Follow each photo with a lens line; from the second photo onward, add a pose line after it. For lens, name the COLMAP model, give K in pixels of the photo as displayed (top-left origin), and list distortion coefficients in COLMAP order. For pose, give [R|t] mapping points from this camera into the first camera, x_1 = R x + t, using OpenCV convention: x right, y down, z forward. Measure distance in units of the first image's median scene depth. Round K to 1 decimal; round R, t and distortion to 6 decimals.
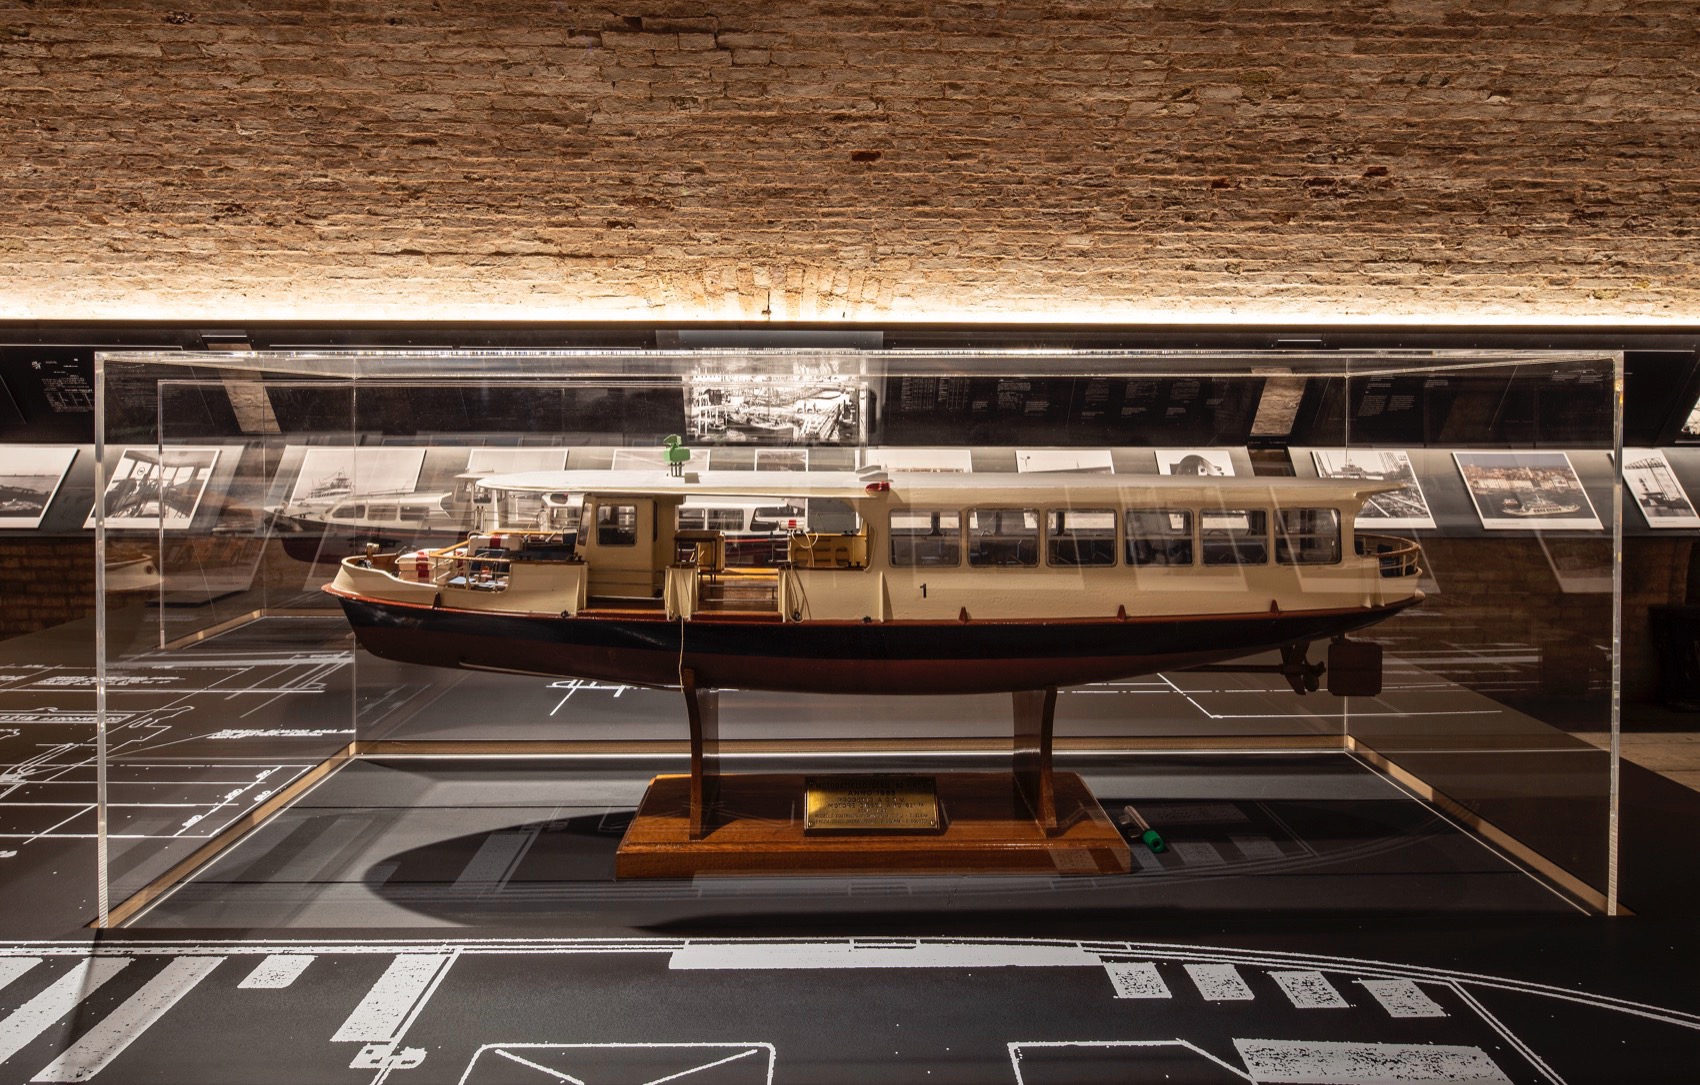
lens RADIAL K [[845.8, 0, 843.4], [0, 845.8, 404.5], [0, 0, 1]] dist [0.004525, -0.000751]
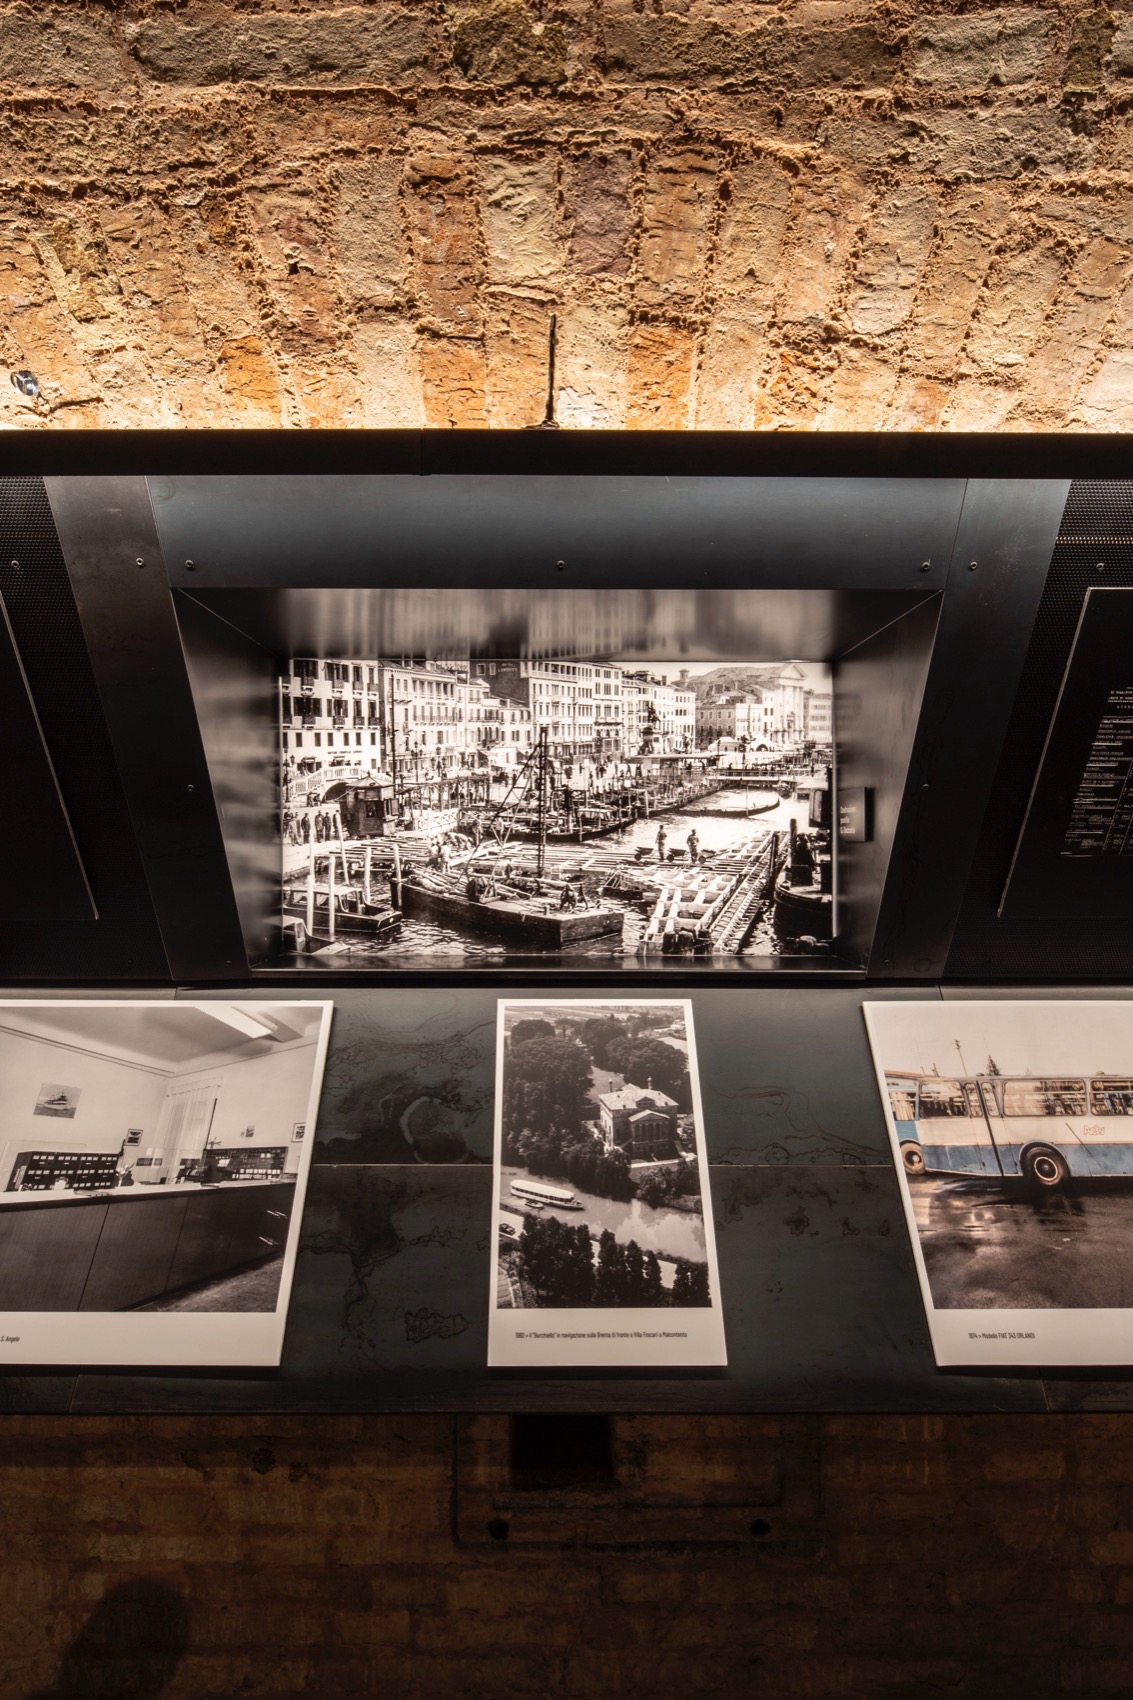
lens RADIAL K [[829.9, 0, 568.9], [0, 829.9, 861.0], [0, 0, 1]] dist [0.001588, -0.004861]
pose [[0.999760, -0.002219, -0.021802, -0.076226], [0.002554, 0.999879, 0.015351, 0.004234], [0.021765, -0.015403, 0.999644, 0.746552]]
